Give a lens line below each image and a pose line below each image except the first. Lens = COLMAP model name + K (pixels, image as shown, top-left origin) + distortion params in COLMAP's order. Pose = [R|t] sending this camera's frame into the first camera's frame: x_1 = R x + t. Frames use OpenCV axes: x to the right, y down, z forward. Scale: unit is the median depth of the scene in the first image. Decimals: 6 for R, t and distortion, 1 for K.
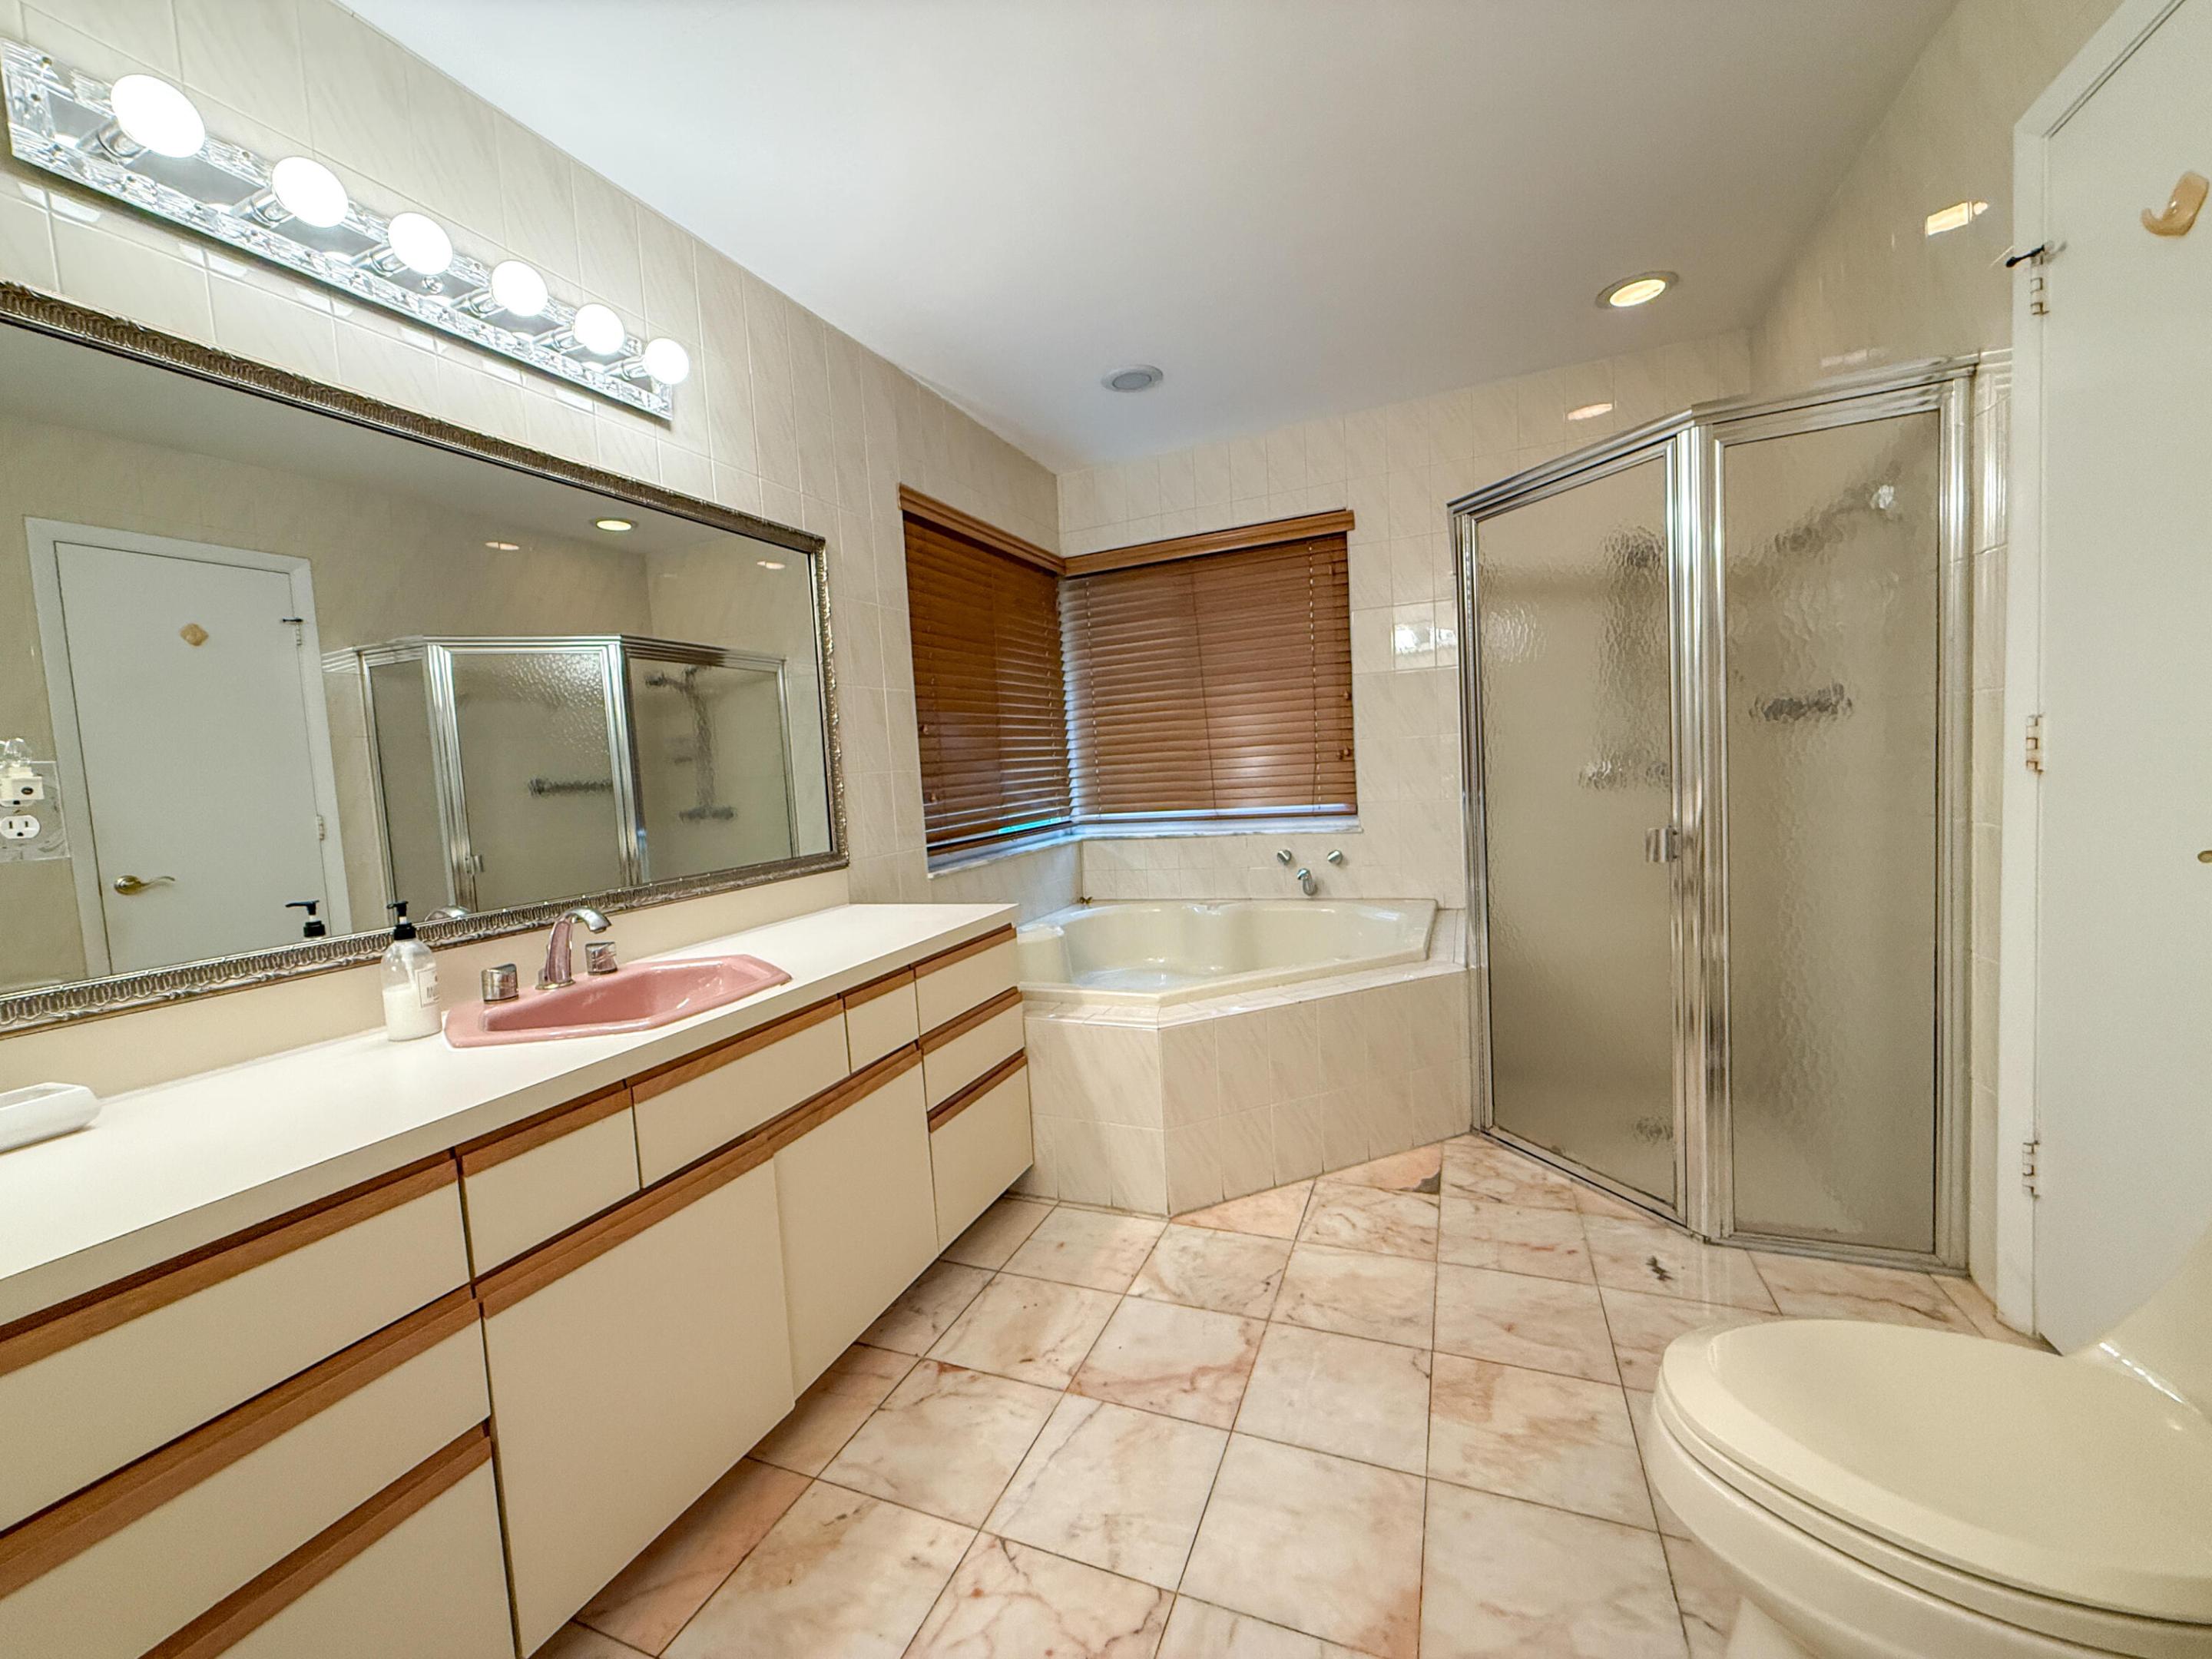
lens RADIAL K [[879.8, 0, 1094.7], [0, 879.8, 825.1], [0, 0, 1]] dist [0.001807, -0.000473]
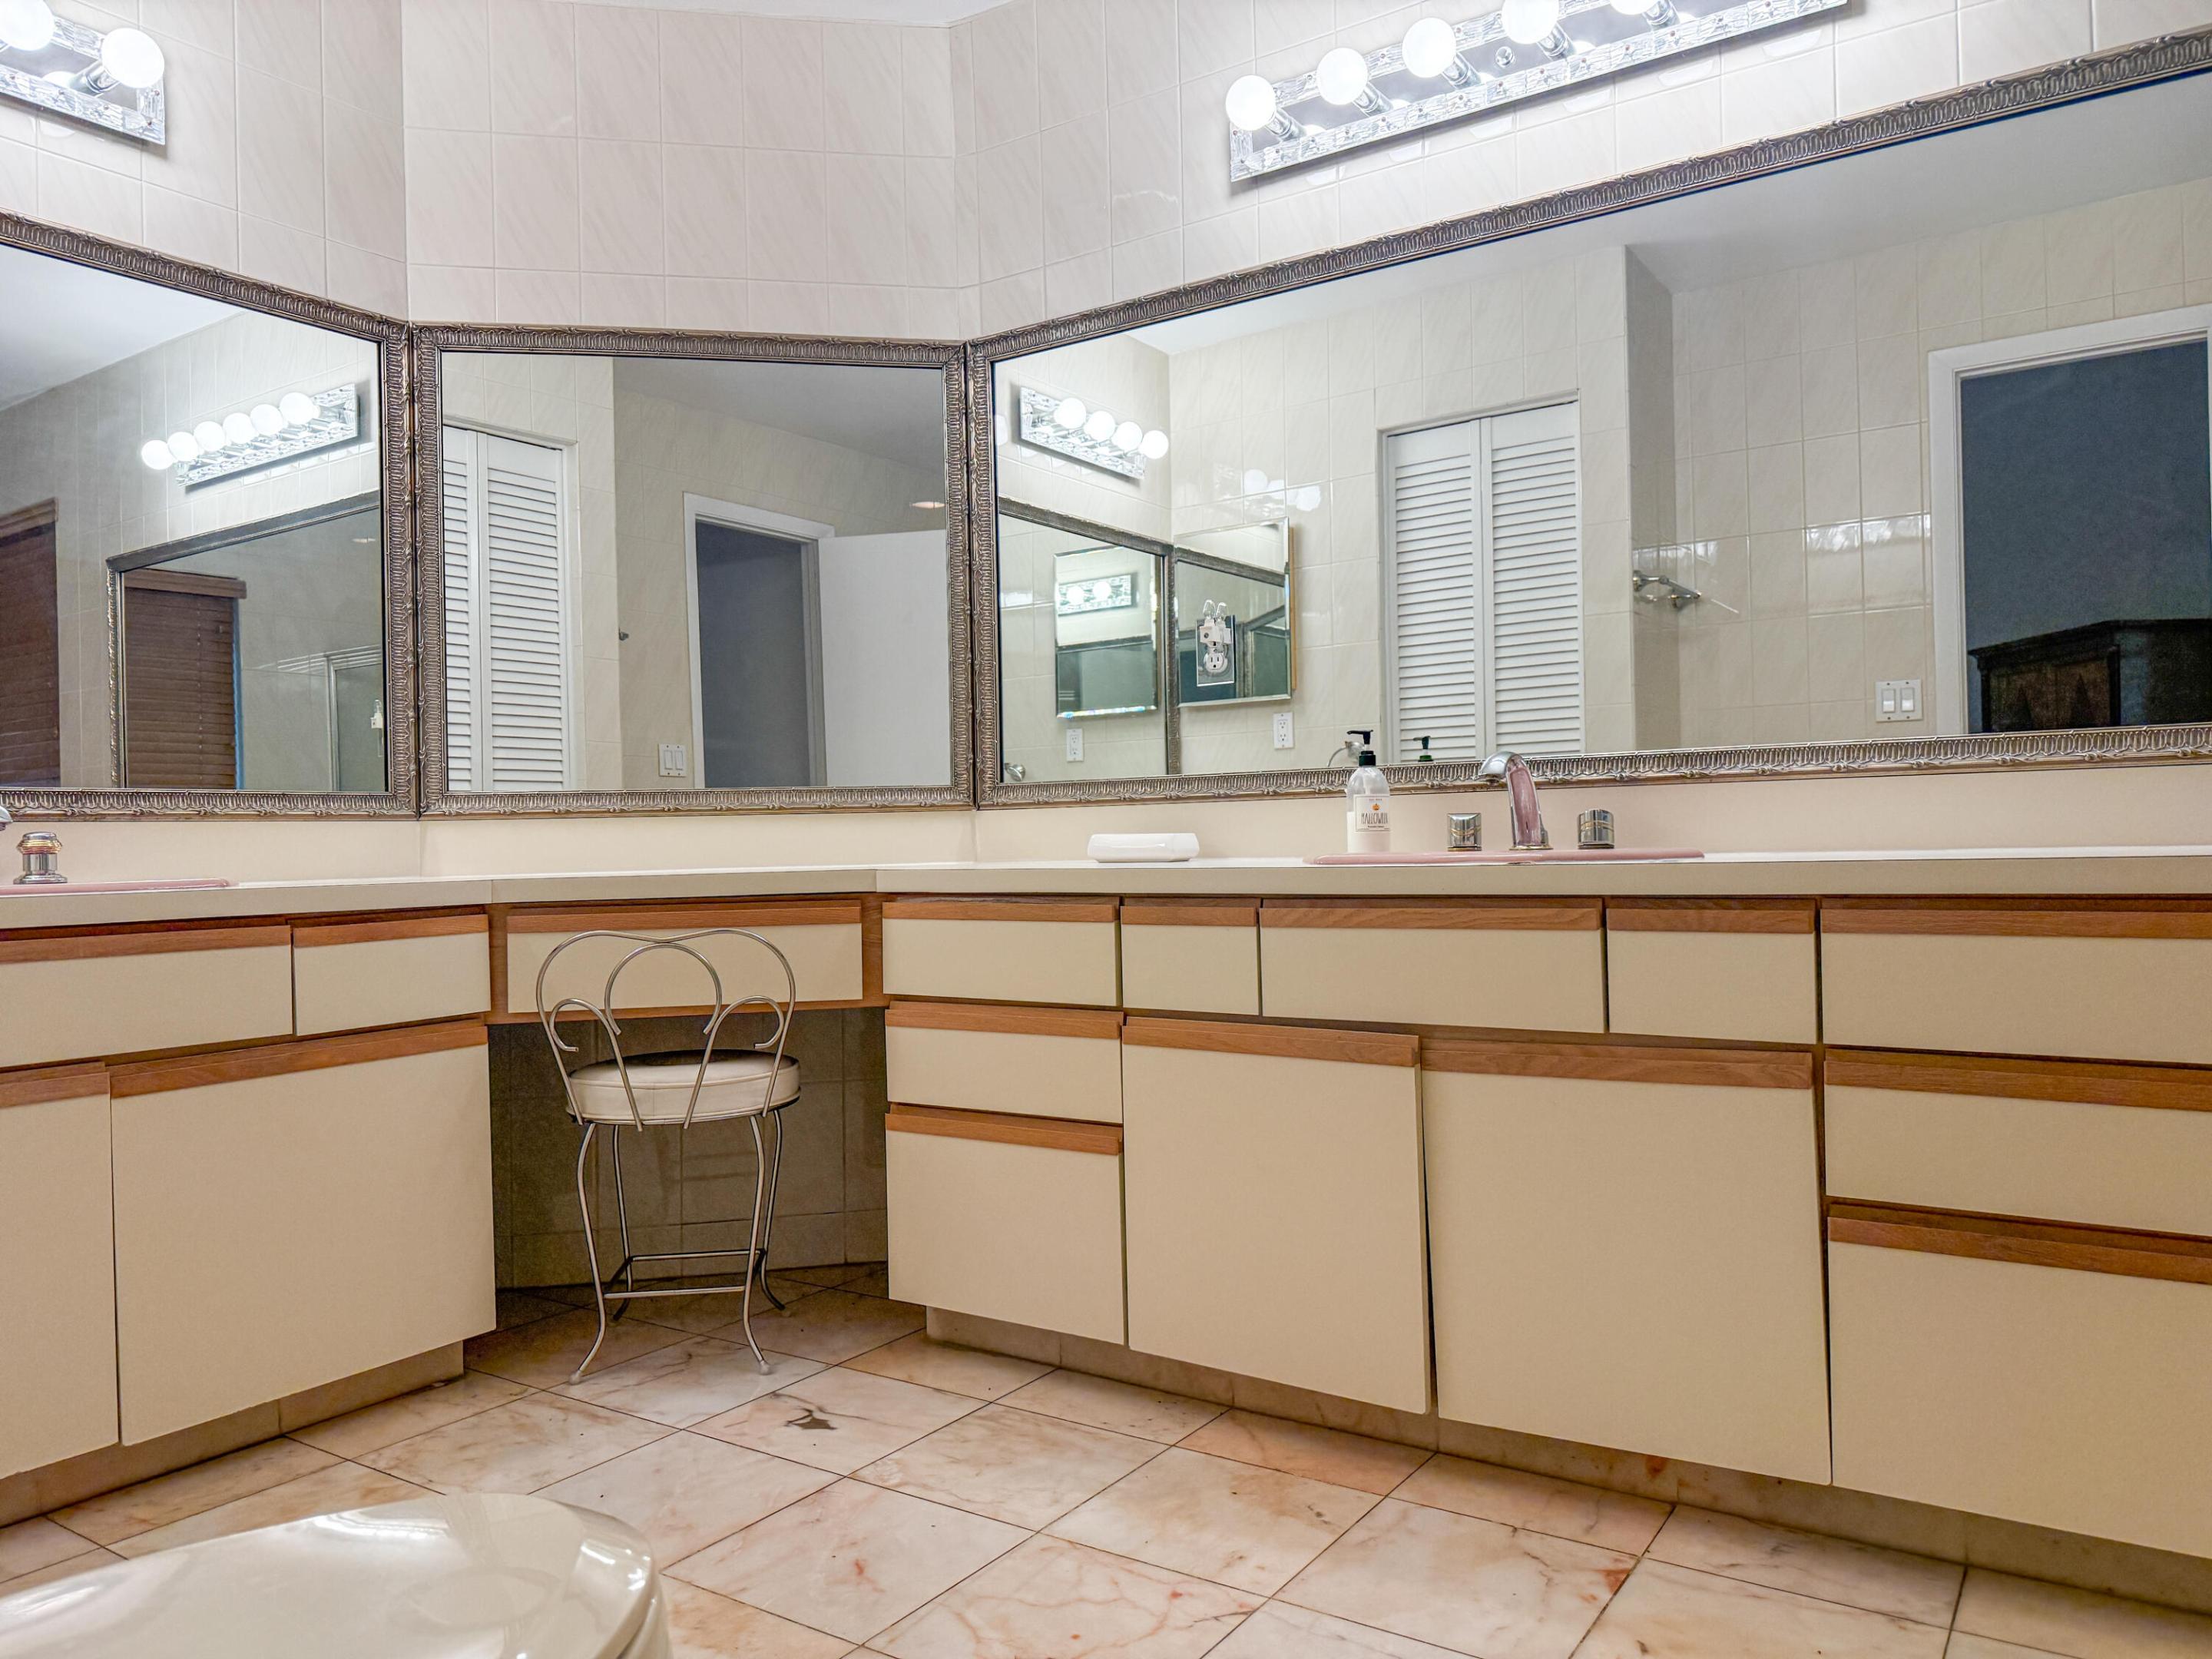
lens RADIAL K [[1554.2, 0, 1097.6], [0, 1554.2, 839.4], [0, 0, 1]] dist [0.066709, -0.083537]
pose [[-0.193971, 0.063257, -0.978966, 0.931366], [-0.033948, 0.996888, 0.071142, 0.084062], [0.980420, 0.047034, -0.191220, 0.905314]]
